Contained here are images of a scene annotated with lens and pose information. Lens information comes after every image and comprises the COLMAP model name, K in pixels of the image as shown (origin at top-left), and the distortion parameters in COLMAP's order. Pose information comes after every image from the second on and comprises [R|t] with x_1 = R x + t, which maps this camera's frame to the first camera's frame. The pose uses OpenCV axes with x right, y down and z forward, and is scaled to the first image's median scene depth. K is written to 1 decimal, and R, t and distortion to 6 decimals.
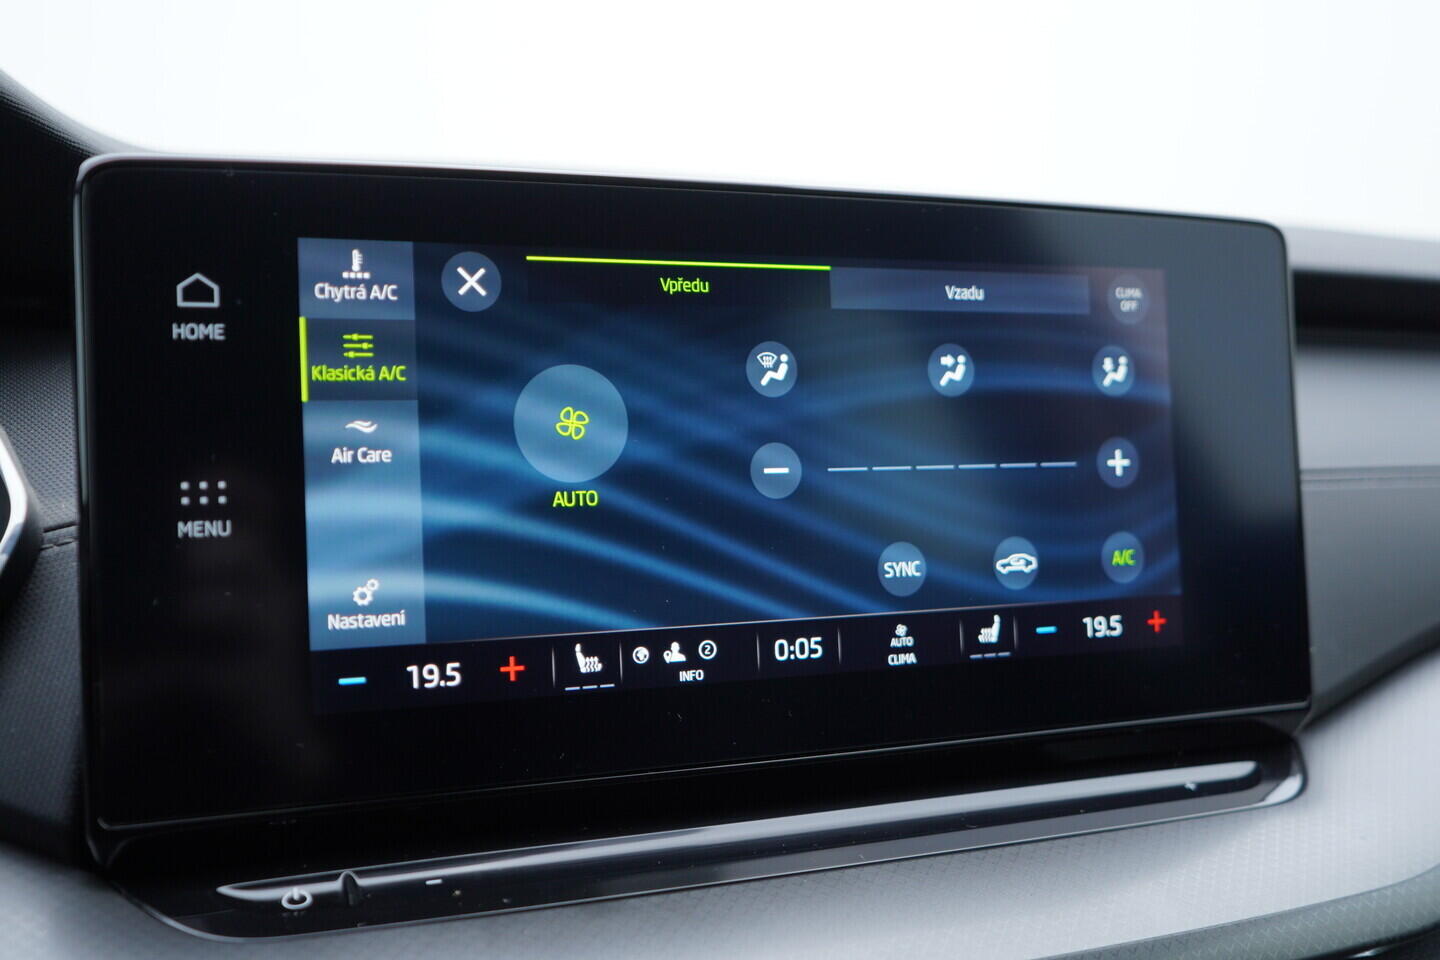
lens RADIAL K [[1506.1, 0, 720.0], [0, 1506.1, 480.0], [0, 0, 1]] dist [-0.009079, 0.045455]
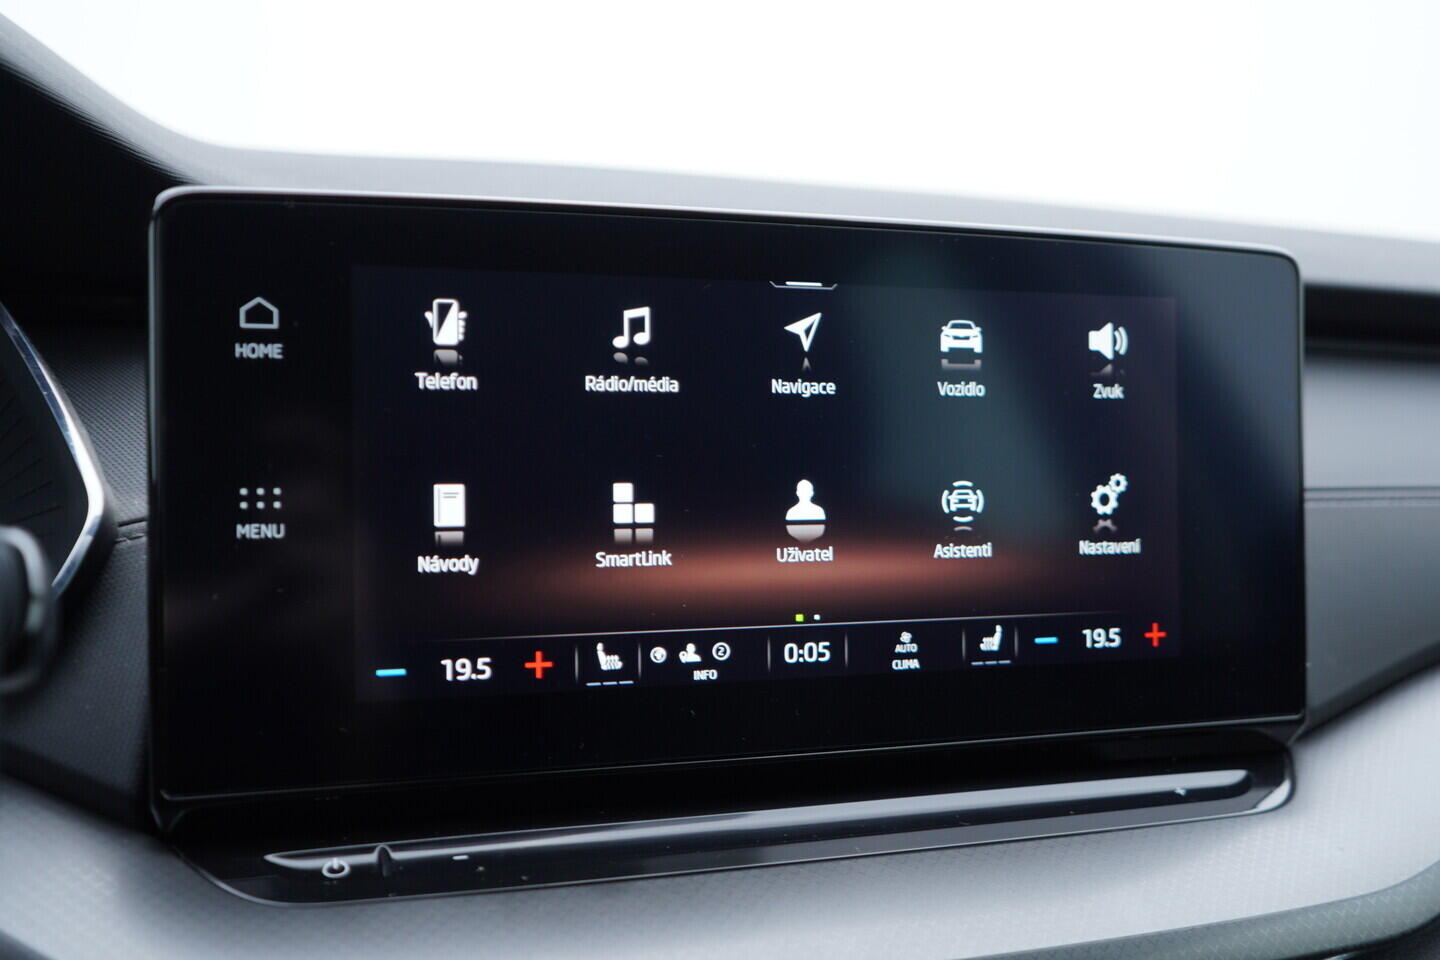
lens RADIAL K [[1506.1, 0, 720.0], [0, 1506.1, 480.0], [0, 0, 1]] dist [-0.009079, 0.045455]
pose [[0.998320, 0.030607, -0.049201, 0.042475], [-0.029069, 0.999076, 0.031662, -0.046190], [0.050125, -0.030178, 0.998287, -0.074338]]
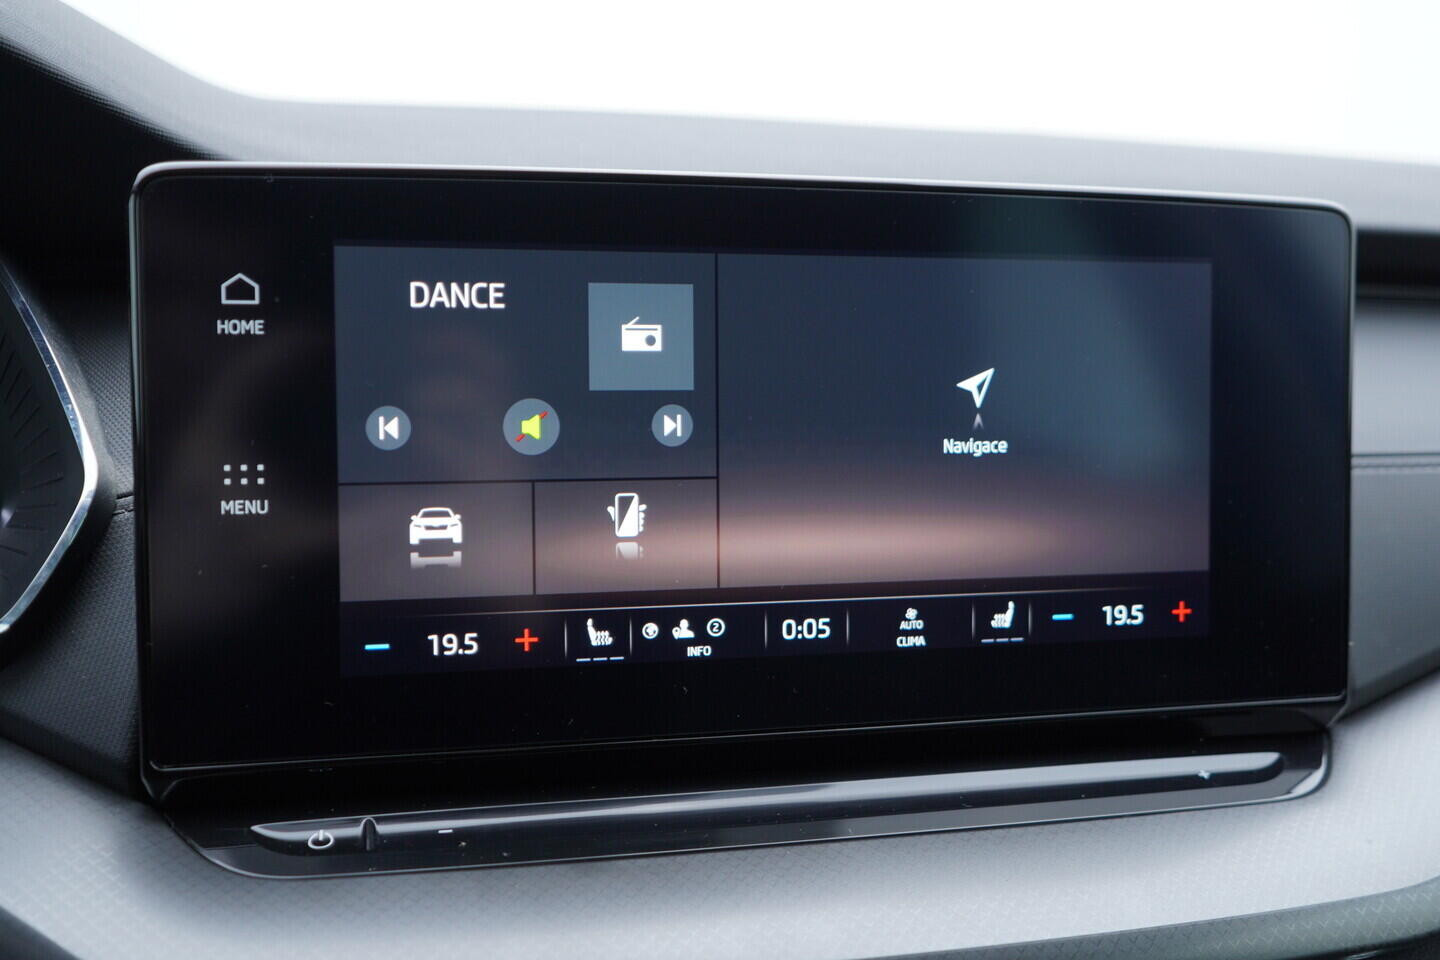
lens RADIAL K [[1506.1, 0, 720.0], [0, 1506.1, 480.0], [0, 0, 1]] dist [-0.009079, 0.045455]
pose [[0.989423, 0.040806, -0.139200, 0.145942], [-0.028677, 0.995703, 0.088052, -0.088644], [0.142195, -0.083128, 0.986342, -0.036513]]
